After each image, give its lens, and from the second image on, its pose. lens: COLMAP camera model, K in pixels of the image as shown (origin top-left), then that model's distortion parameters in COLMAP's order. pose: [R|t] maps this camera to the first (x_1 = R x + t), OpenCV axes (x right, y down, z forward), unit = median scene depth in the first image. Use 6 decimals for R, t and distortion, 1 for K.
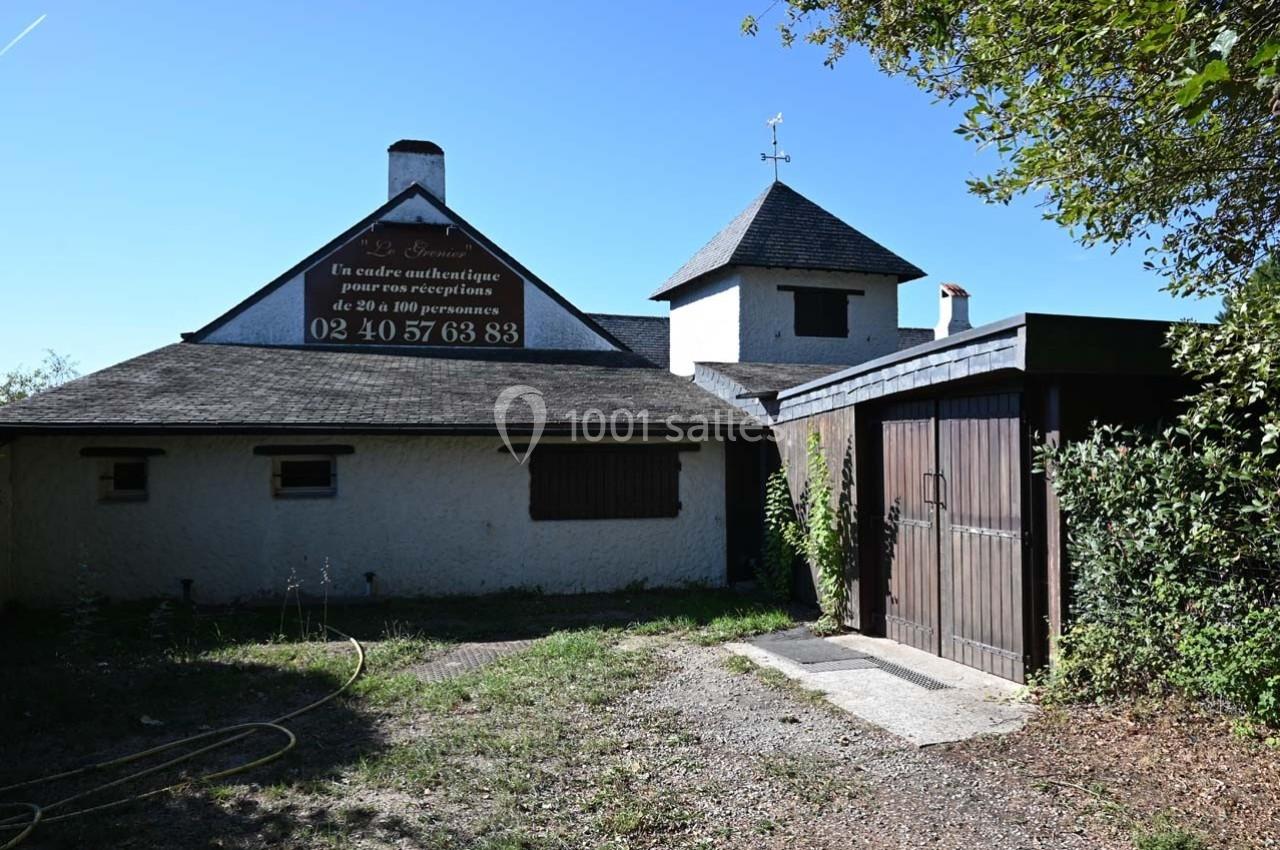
lens RADIAL K [[920.0, 0, 640.0], [0, 920.0, 425.0], [0, 0, 1]] dist [-0.001390, -0.000854]
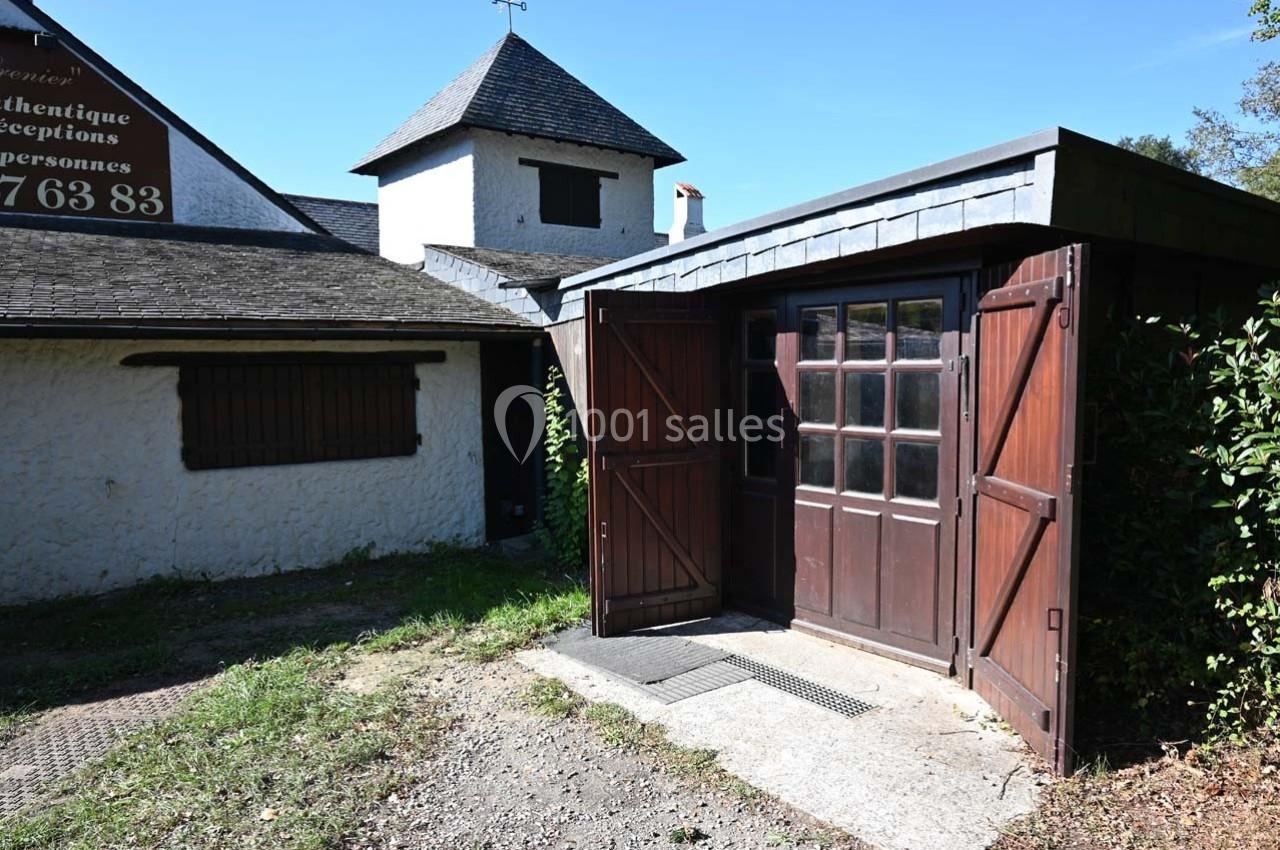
lens RADIAL K [[852.0, 0, 640.0], [0, 852.0, 425.0], [0, 0, 1]] dist [-0.003965, 0.003893]
pose [[0.938747, -0.031507, 0.343164, -0.021939], [-0.002816, 0.995077, 0.099064, 0.010820], [-0.344595, -0.093963, 0.934037, 0.325024]]
